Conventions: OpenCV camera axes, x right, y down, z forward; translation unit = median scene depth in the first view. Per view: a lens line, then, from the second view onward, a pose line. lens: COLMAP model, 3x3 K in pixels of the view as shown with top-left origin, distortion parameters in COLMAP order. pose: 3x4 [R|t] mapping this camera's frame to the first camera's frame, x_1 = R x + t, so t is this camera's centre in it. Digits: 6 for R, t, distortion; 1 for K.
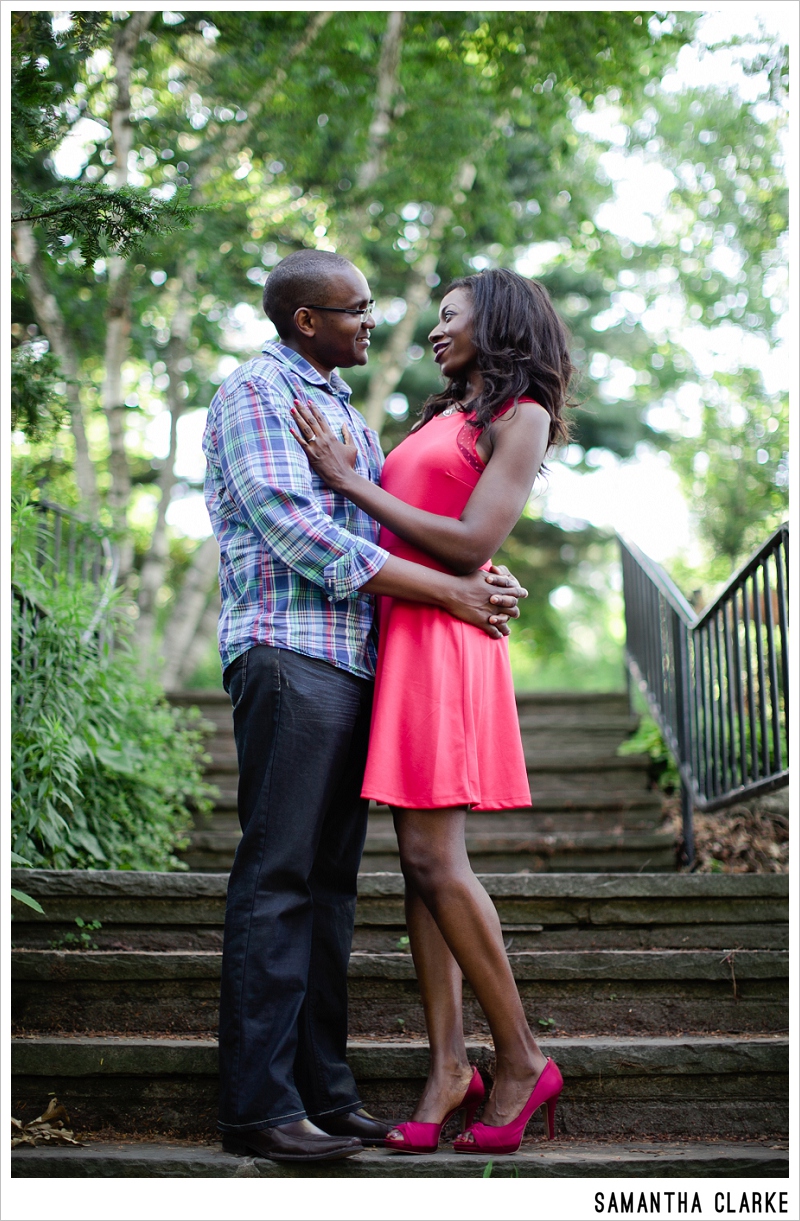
lens RADIAL K [[2056.4, 0, 399.8], [0, 2056.4, 627.5], [0, 0, 1]] dist [-0.070266, 0.001400]
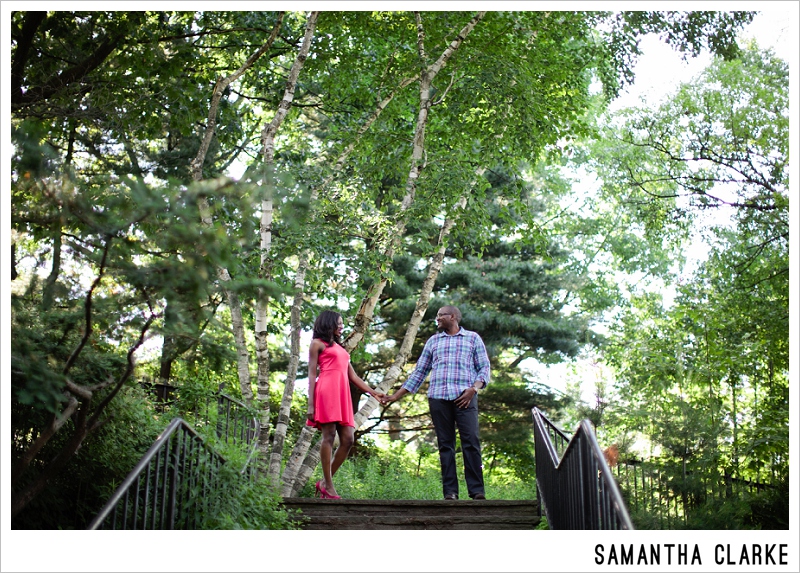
lens RADIAL K [[1324.9, 0, 400.0], [0, 1324.9, 286.5], [0, 0, 1]] dist [-0.131477, 0.035889]
pose [[0.999462, 0.002240, -0.032721, 0.605584], [-0.006344, 0.992027, -0.125866, -0.207857], [0.032178, 0.126006, 0.991507, -4.240290]]
